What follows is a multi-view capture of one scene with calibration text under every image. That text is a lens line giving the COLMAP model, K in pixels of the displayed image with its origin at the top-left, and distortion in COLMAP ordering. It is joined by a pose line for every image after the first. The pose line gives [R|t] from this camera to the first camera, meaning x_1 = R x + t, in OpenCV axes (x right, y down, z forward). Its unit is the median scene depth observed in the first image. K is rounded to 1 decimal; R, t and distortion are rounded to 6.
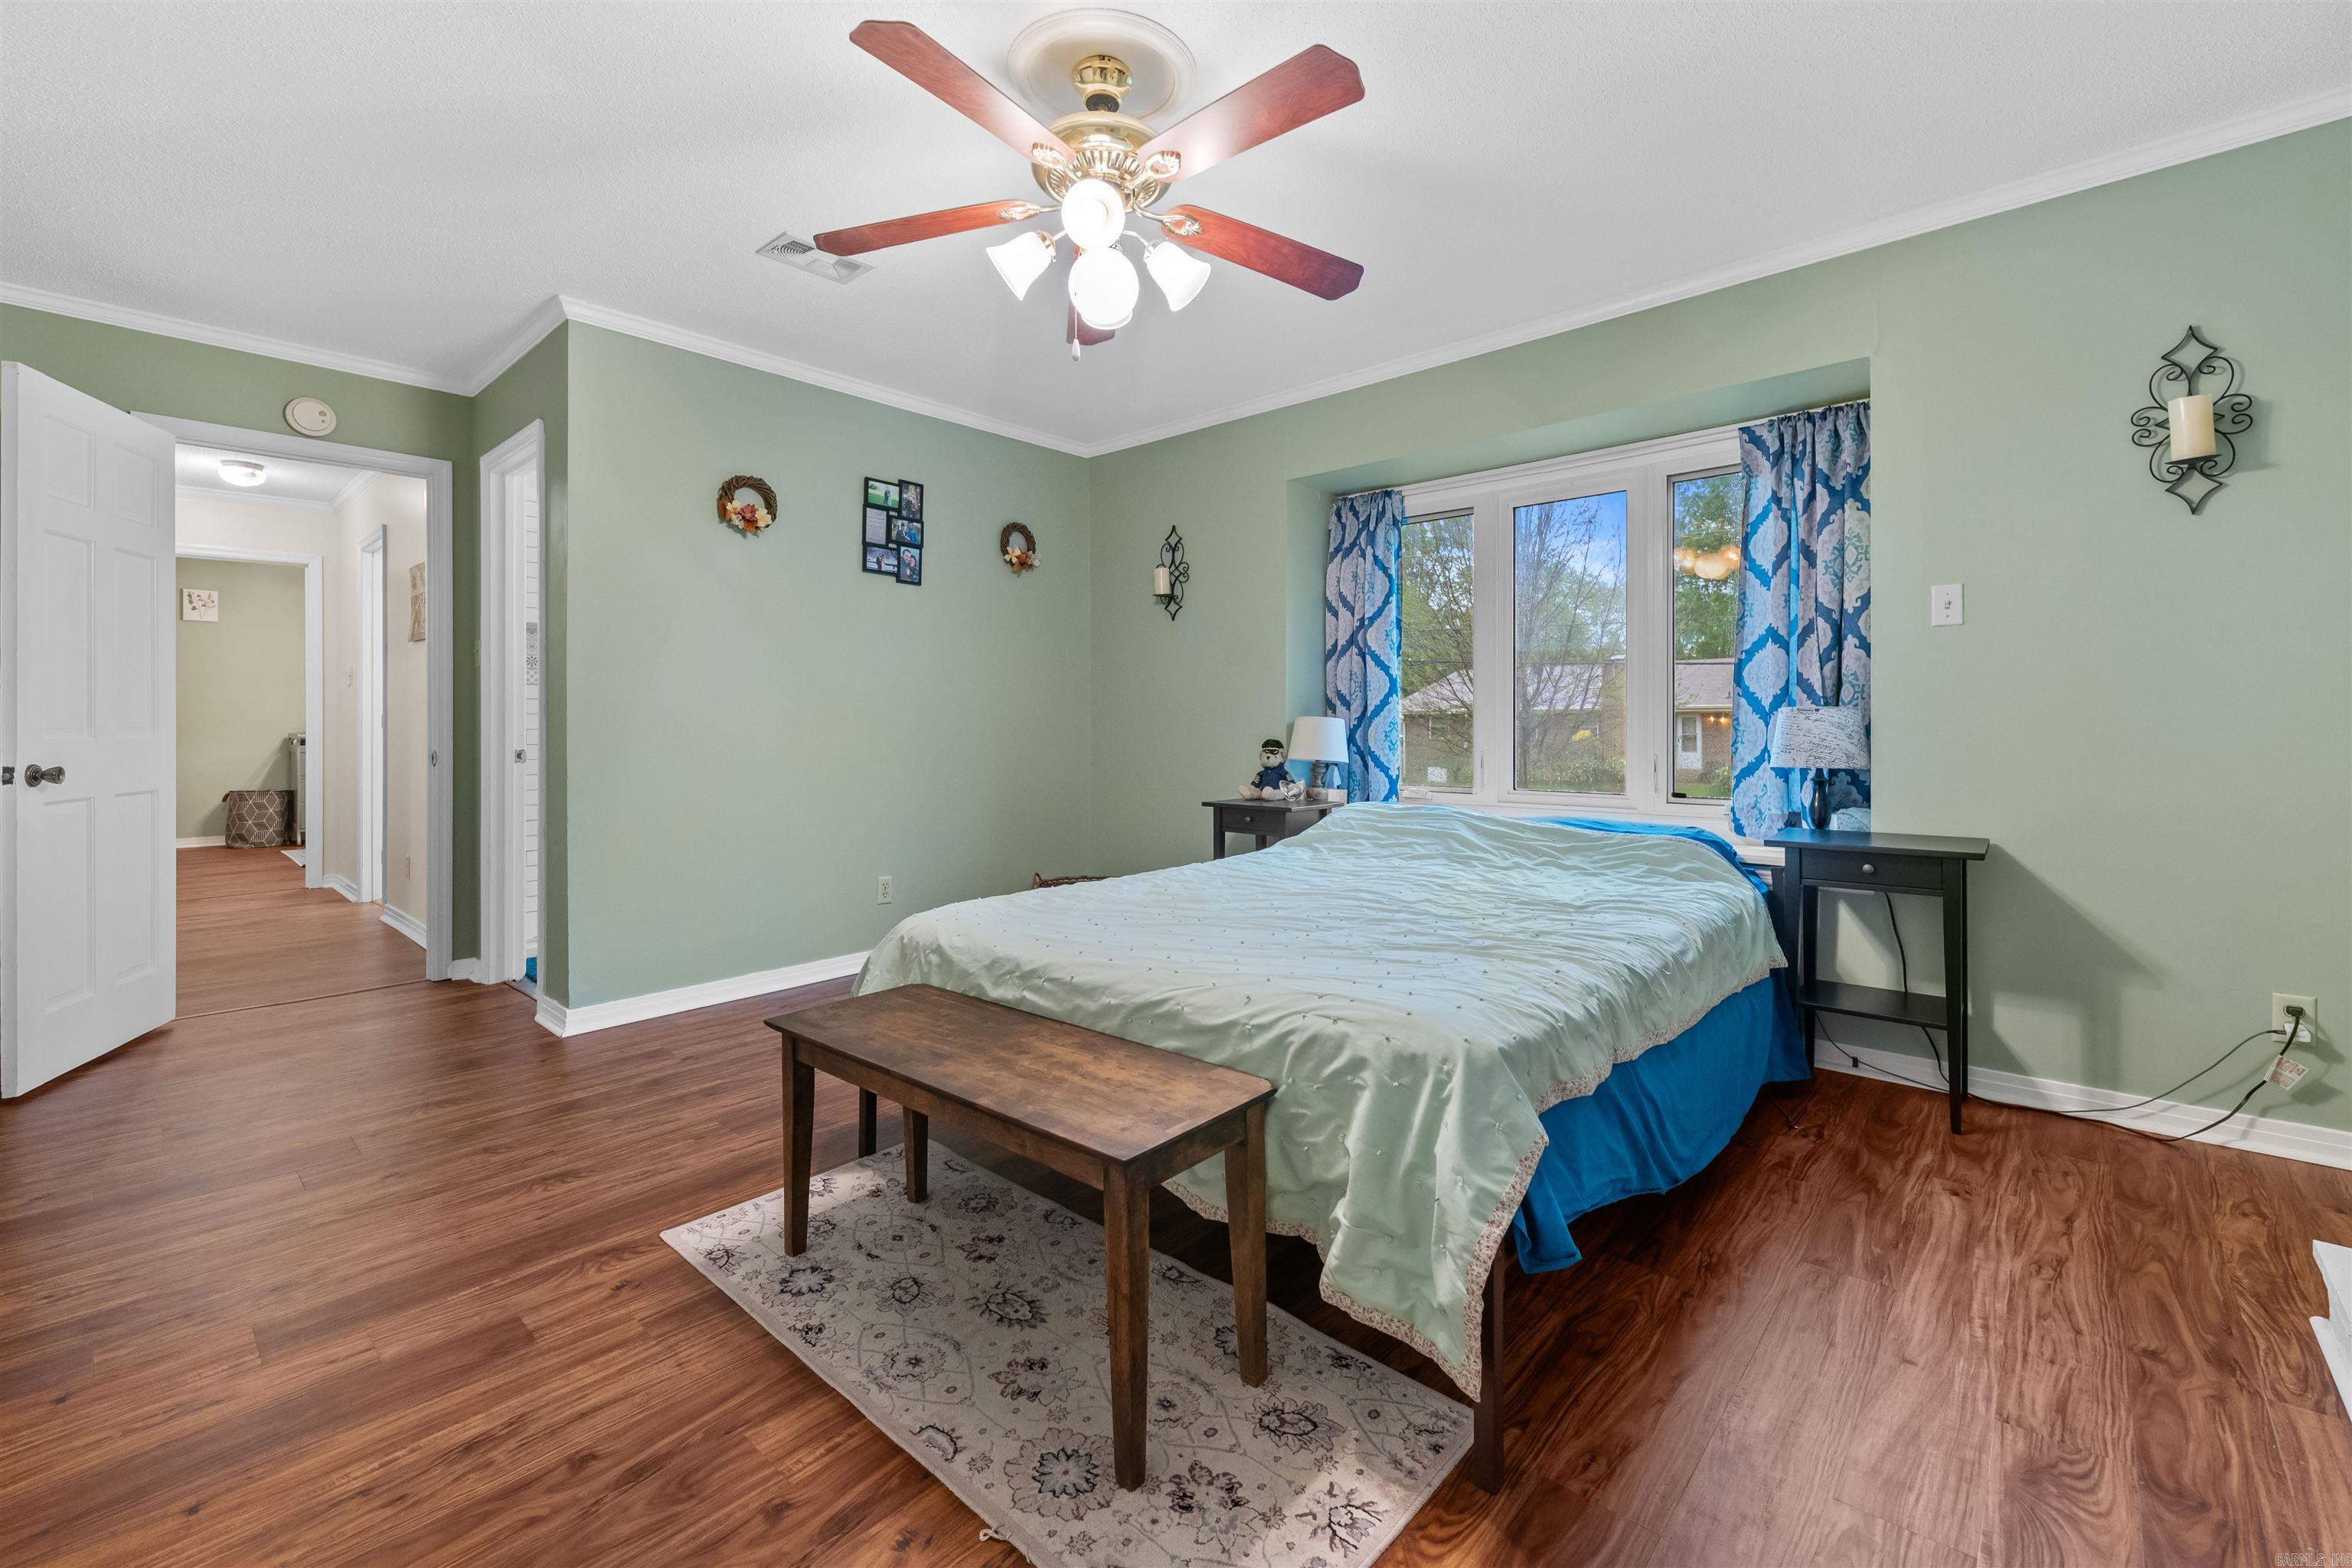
lens RADIAL K [[977.3, 0, 1180.3], [0, 977.3, 715.2], [0, 0, 1]] dist [0.003042, -0.003552]
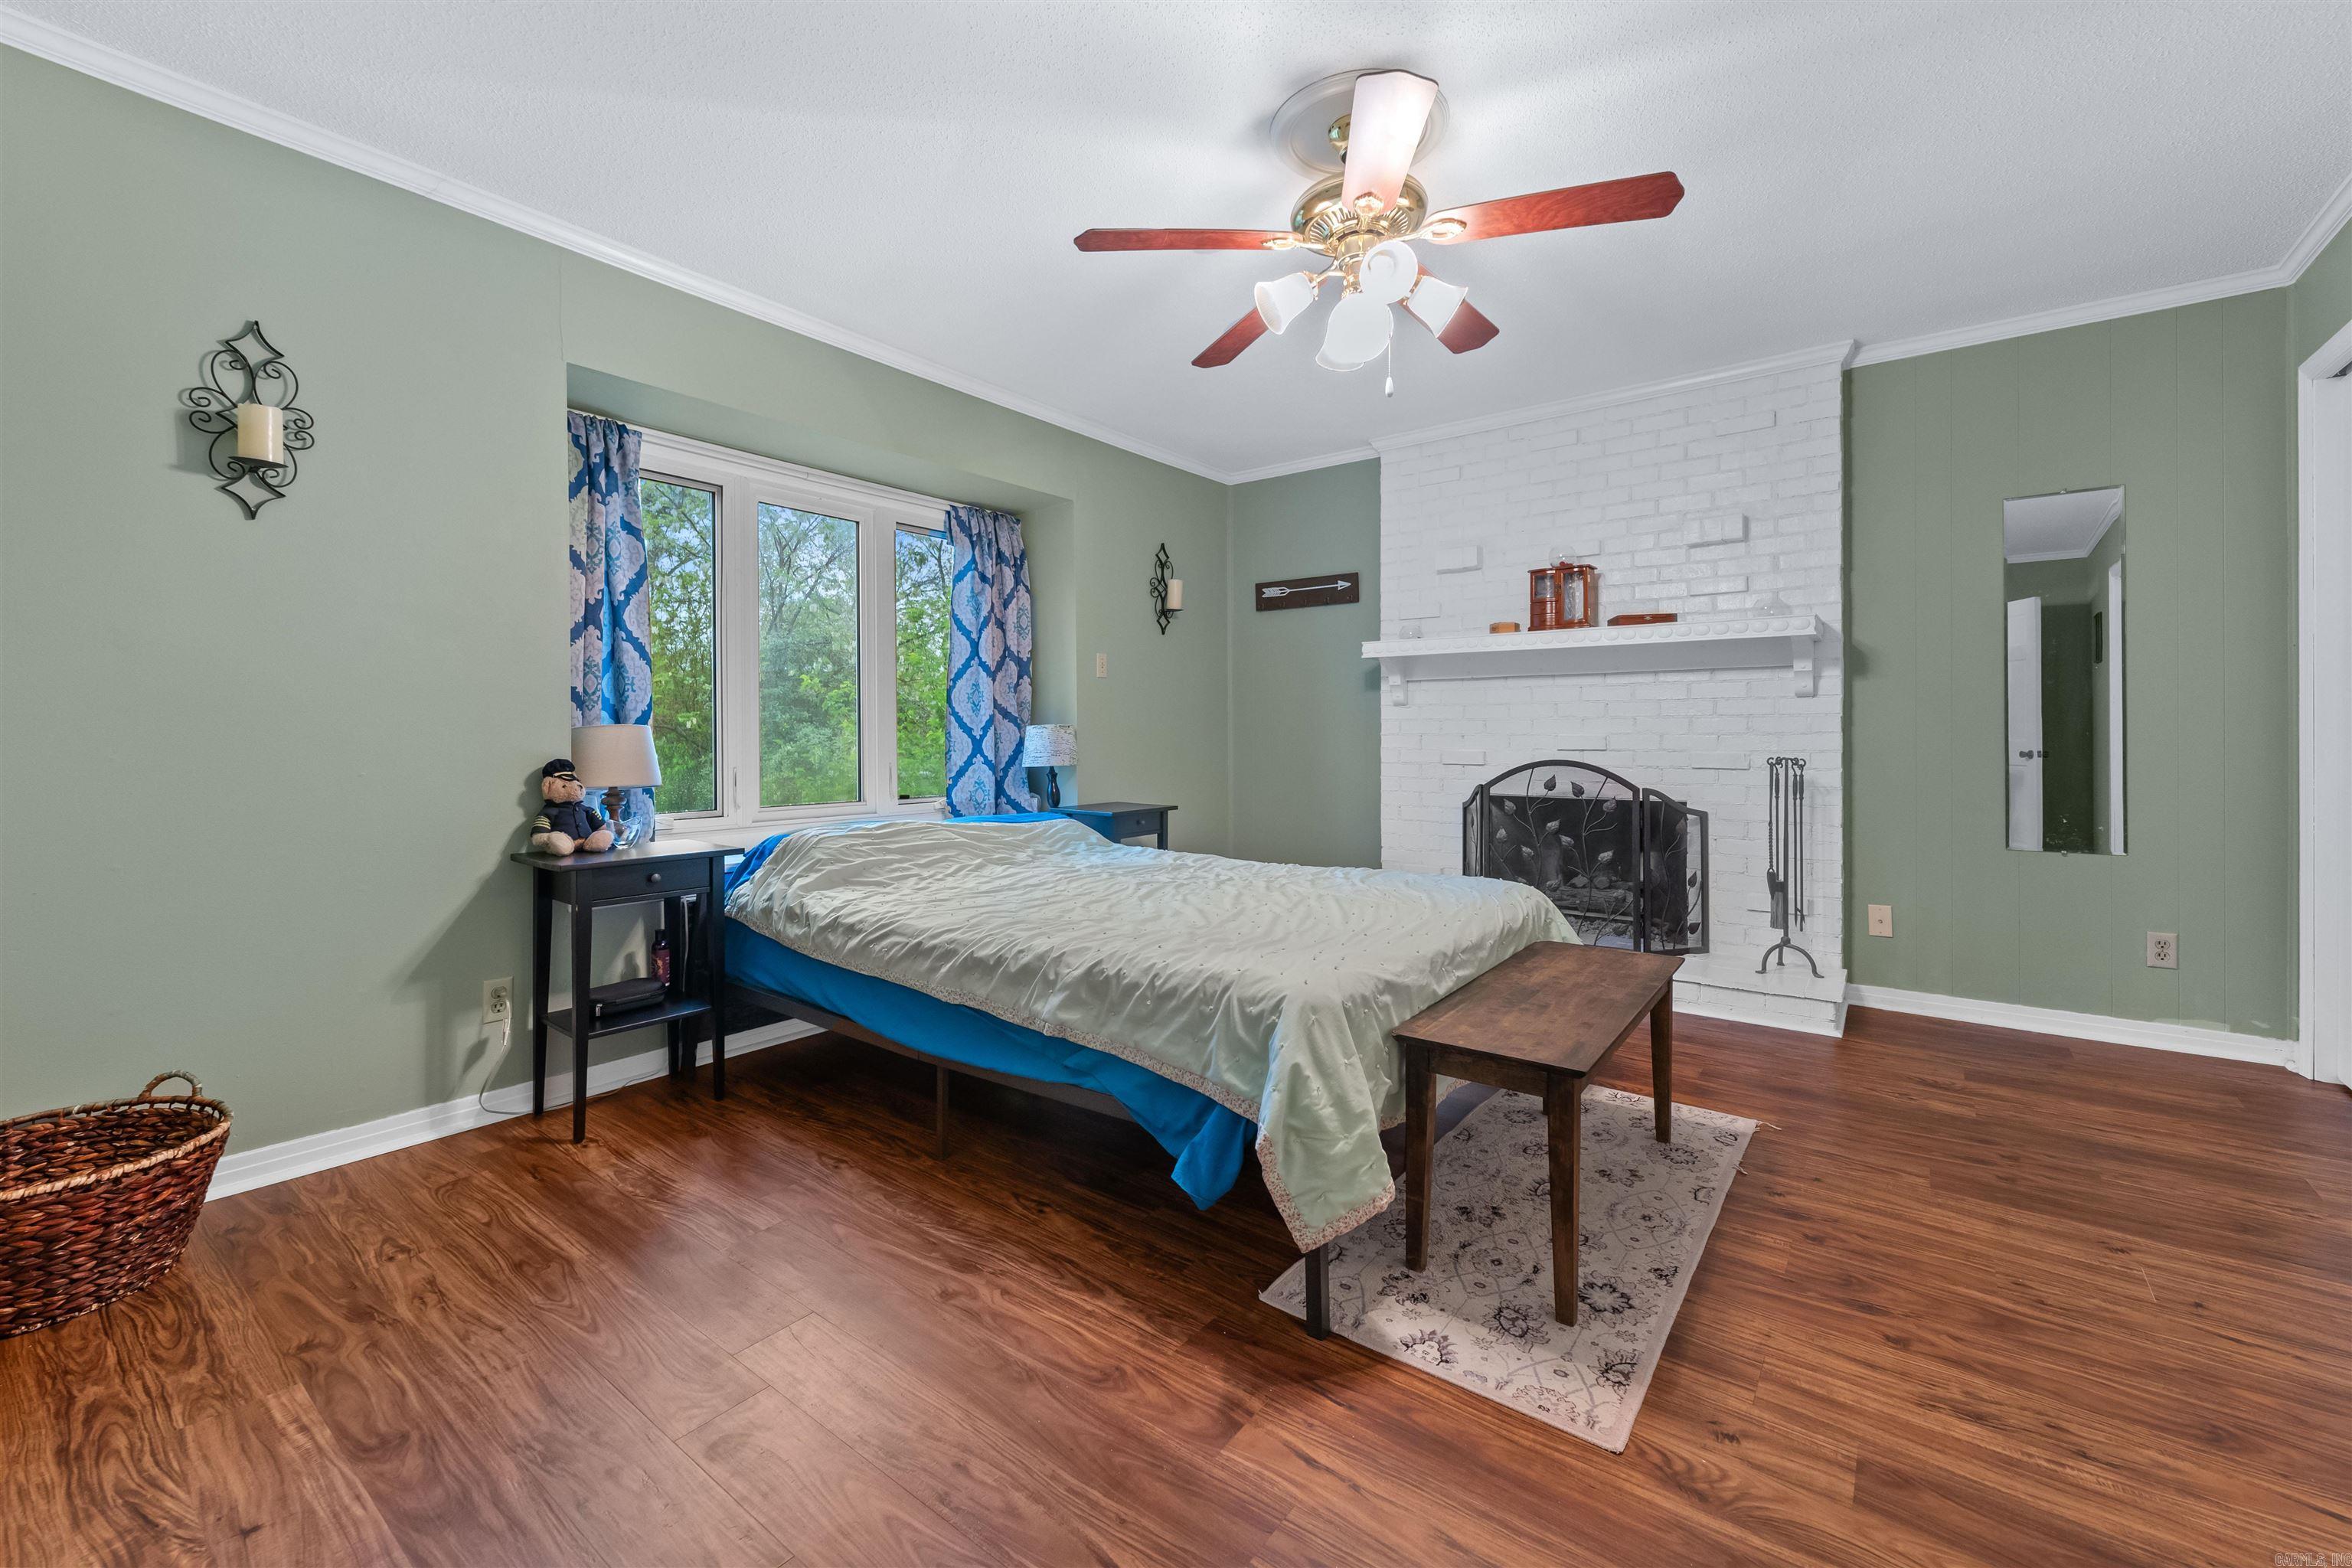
lens RADIAL K [[974.3, 0, 1167.5], [0, 974.3, 733.5], [0, 0, 1]] dist [0.008233, -0.004864]
pose [[-0.074392, 0.004453, 0.997219, -1.349706], [-0.001942, 0.999987, -0.004610, 0.019644], [-0.997227, -0.002279, -0.074383, 1.534852]]
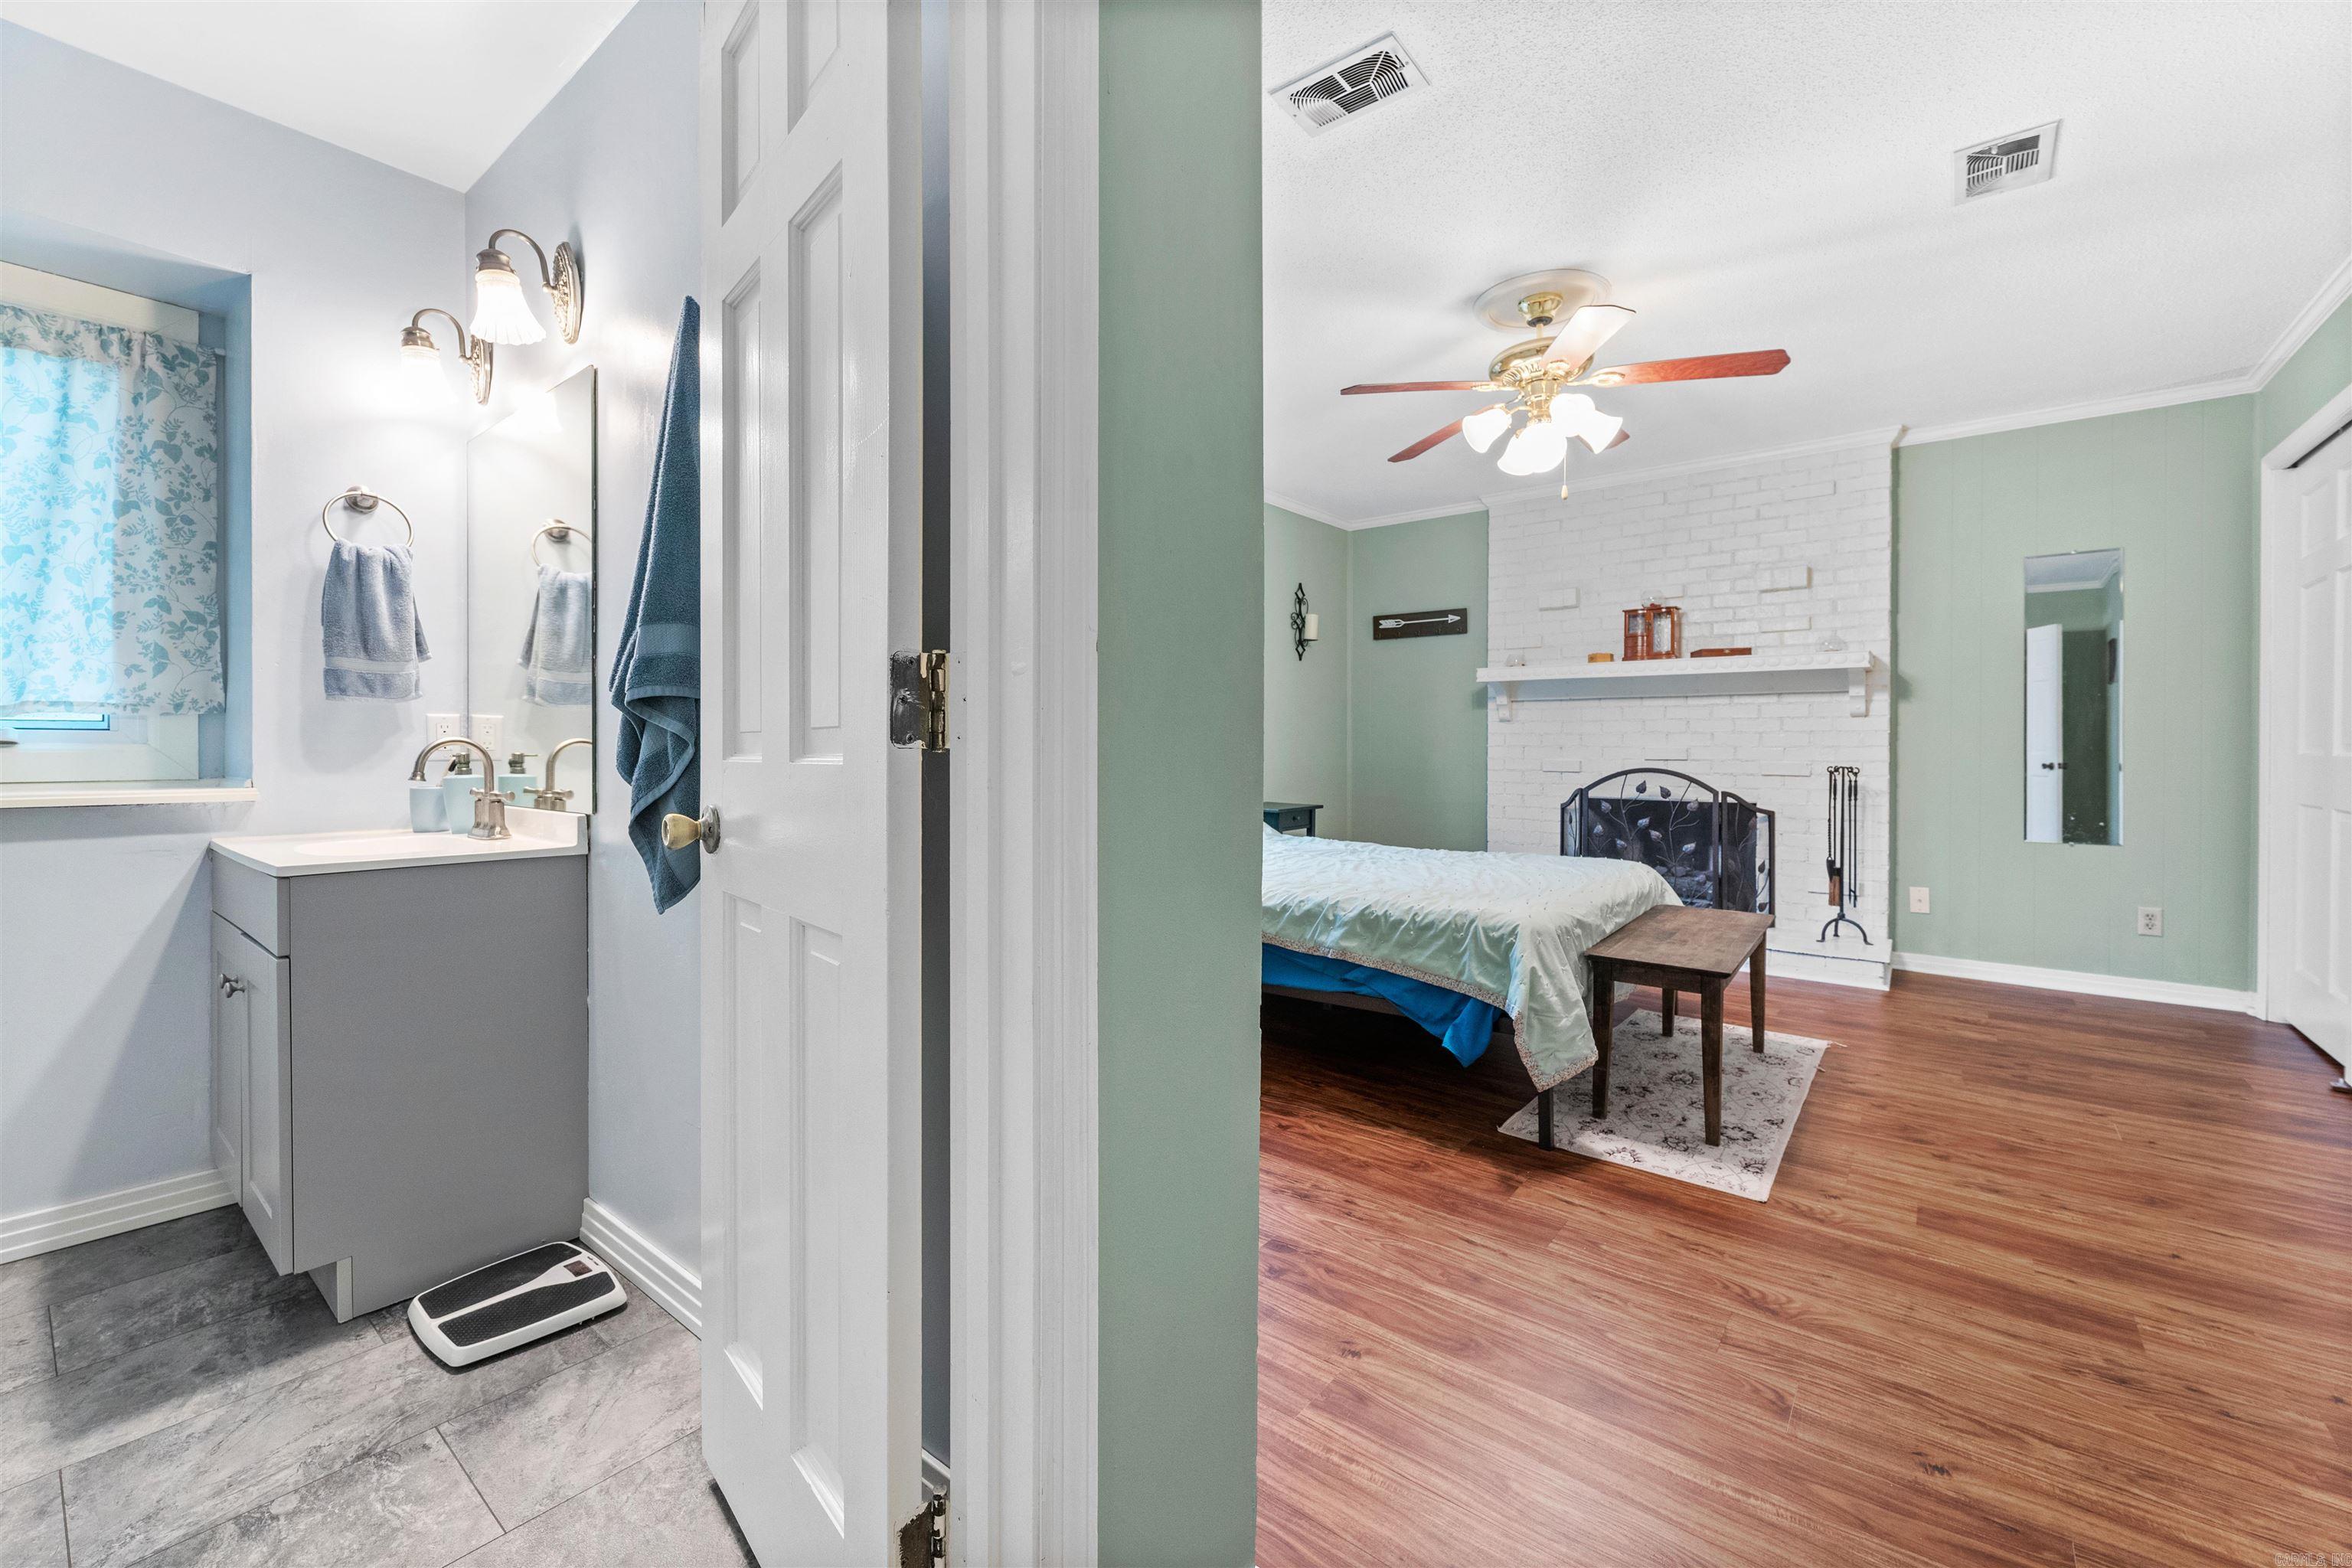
lens RADIAL K [[962.6, 0, 1173.1], [0, 962.6, 749.3], [0, 0, 1]] dist [0.012531, -0.006838]
pose [[-0.056349, -0.001784, 0.998410, -1.774354], [-0.005699, 0.999983, 0.001465, 0.020250], [-0.998395, -0.005607, -0.056358, 1.935258]]
